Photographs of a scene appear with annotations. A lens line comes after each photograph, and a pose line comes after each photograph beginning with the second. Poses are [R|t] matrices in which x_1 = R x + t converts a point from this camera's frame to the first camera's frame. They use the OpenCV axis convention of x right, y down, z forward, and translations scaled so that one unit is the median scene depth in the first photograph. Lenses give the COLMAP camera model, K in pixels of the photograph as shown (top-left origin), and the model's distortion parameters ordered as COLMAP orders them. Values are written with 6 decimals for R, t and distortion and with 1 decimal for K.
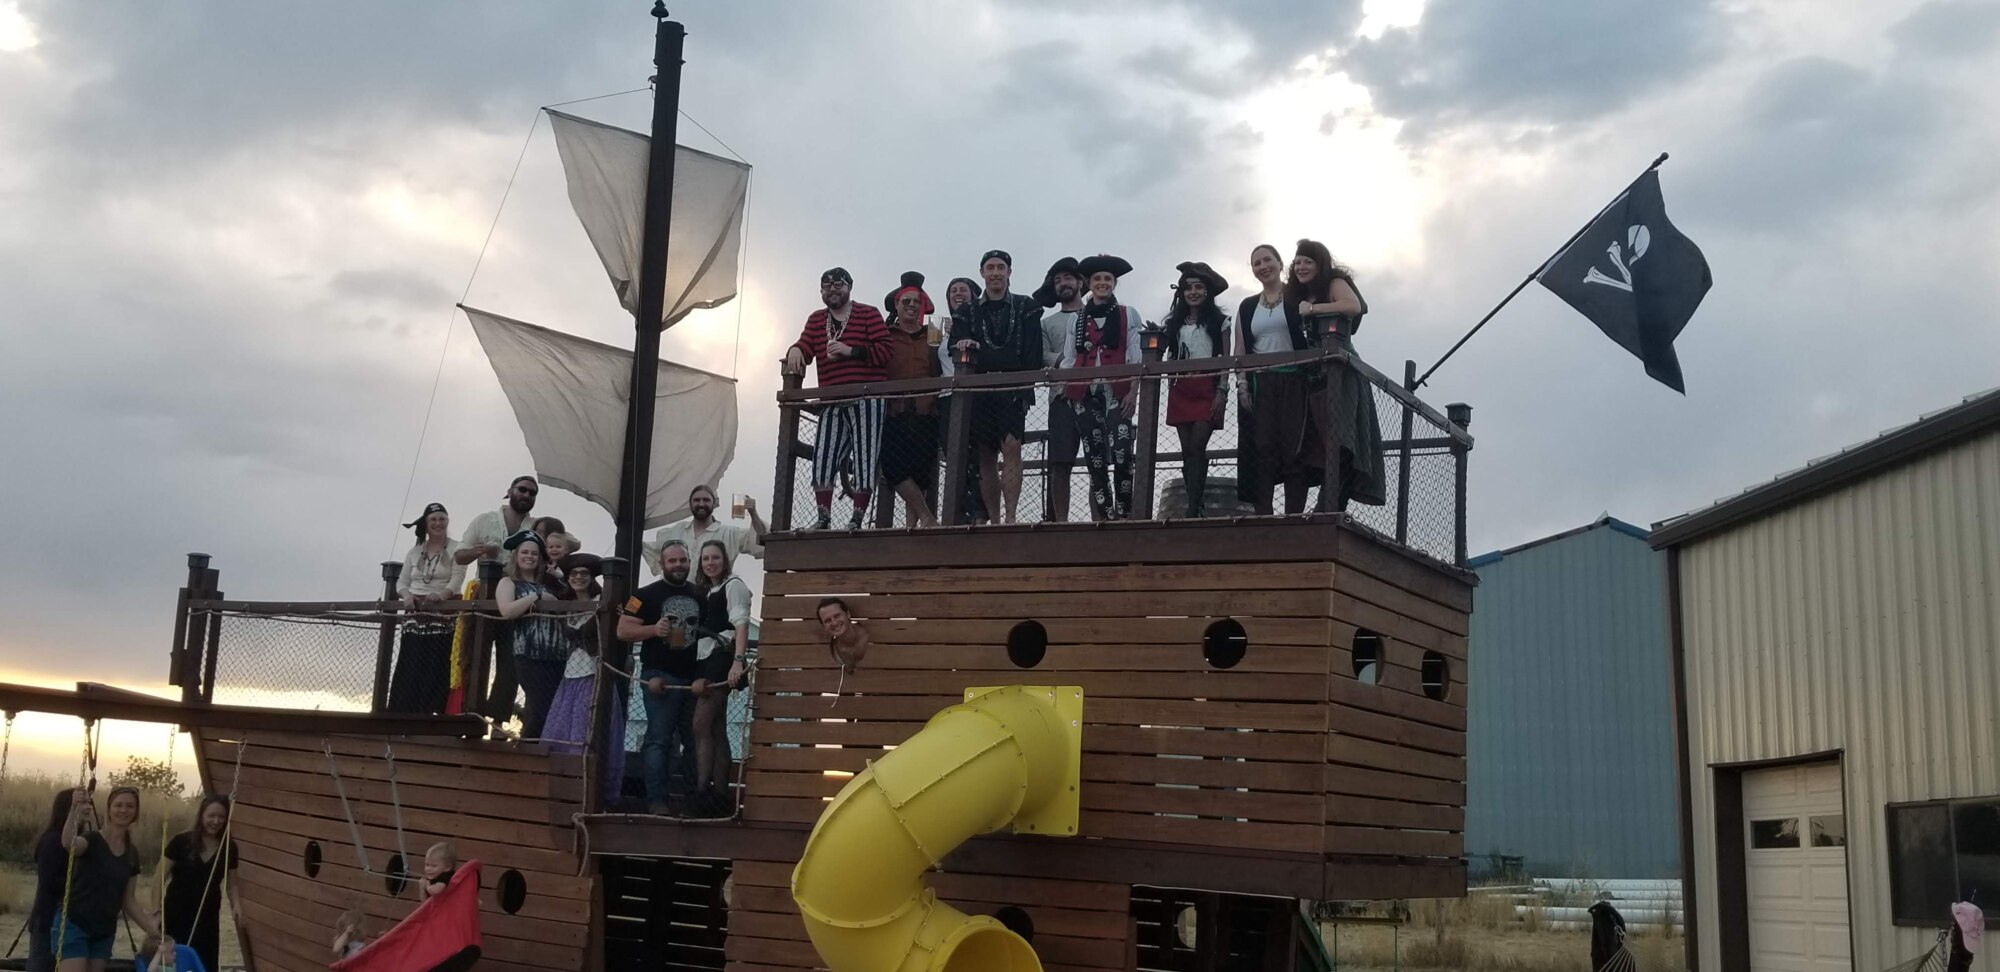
lens RADIAL K [[1572.1, 0, 1000.0], [0, 1572.1, 486.0], [0, 0, 1]] dist [0.077086, -0.138305]
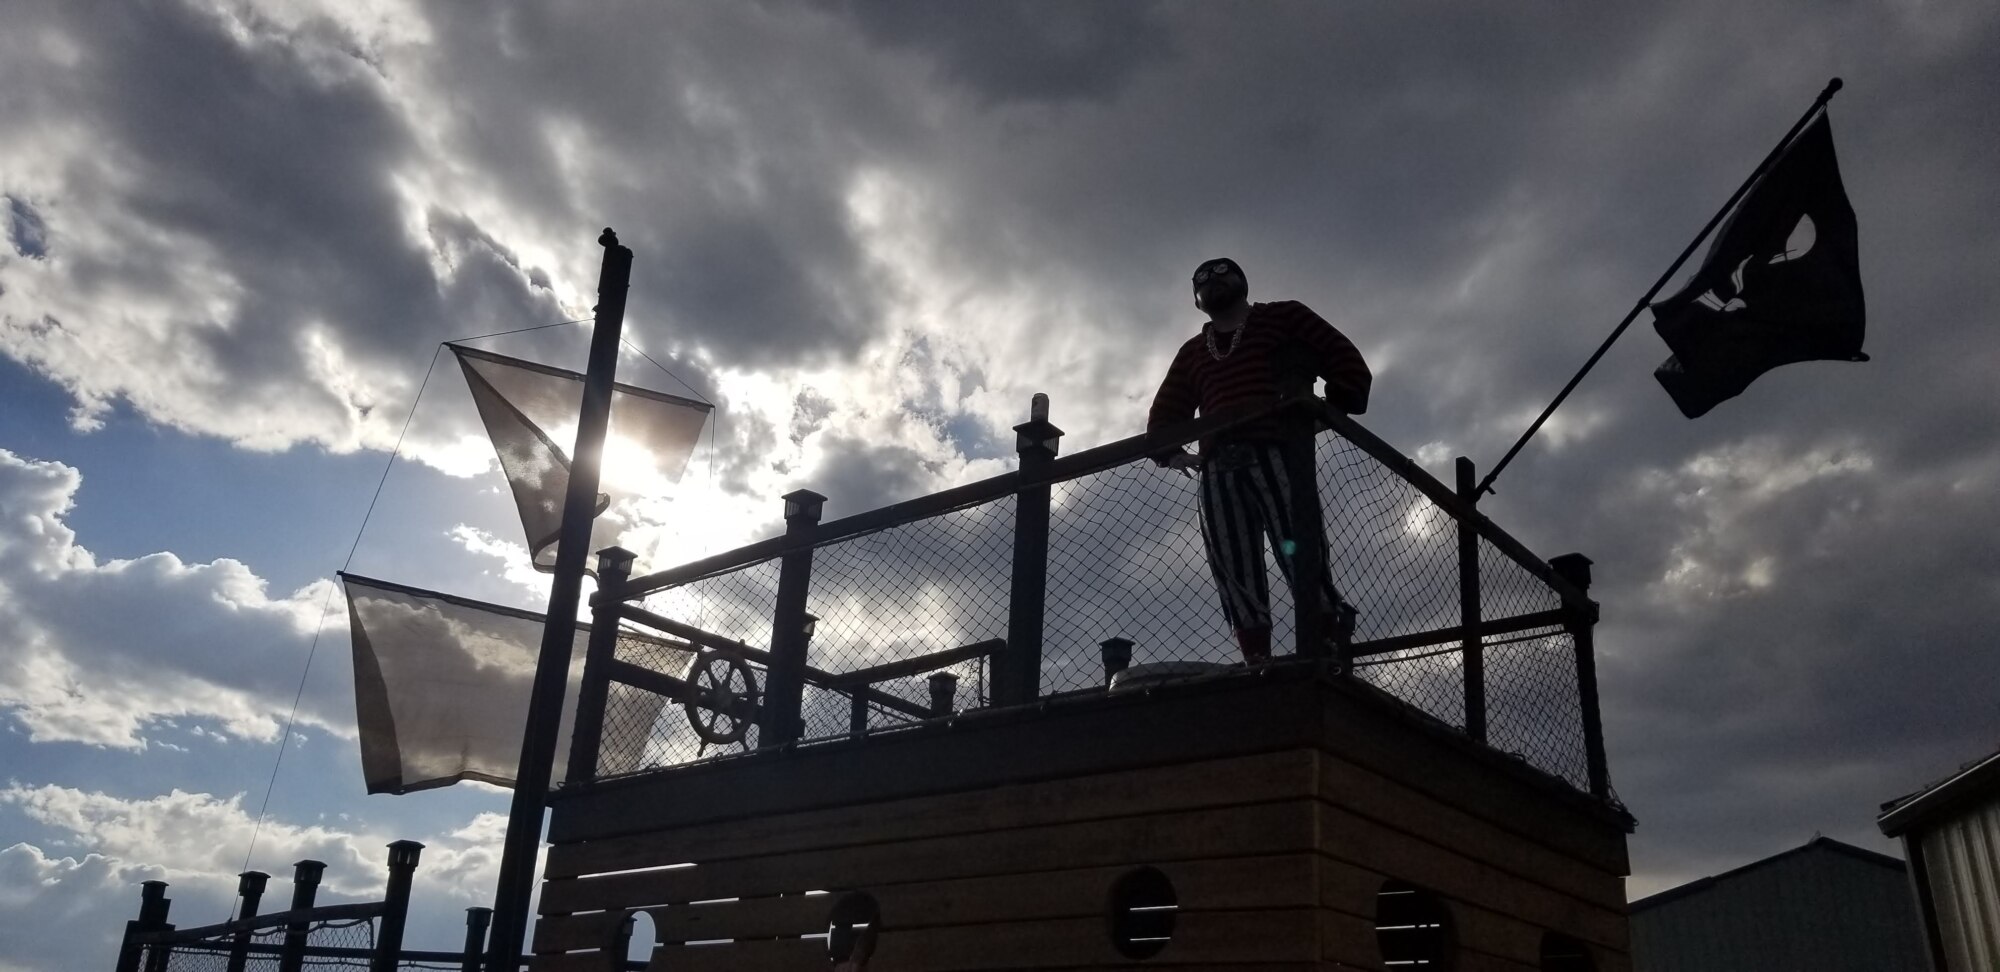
lens RADIAL K [[1361.6, 0, 1000.3], [0, 1361.6, 513.8], [0, 0, 1]] dist [0.006730, 0.000129]
pose [[0.986783, -0.068503, -0.146854, 0.154634], [0.031036, 0.969370, -0.243636, 0.070375], [0.159045, 0.235858, 0.958684, 0.450858]]
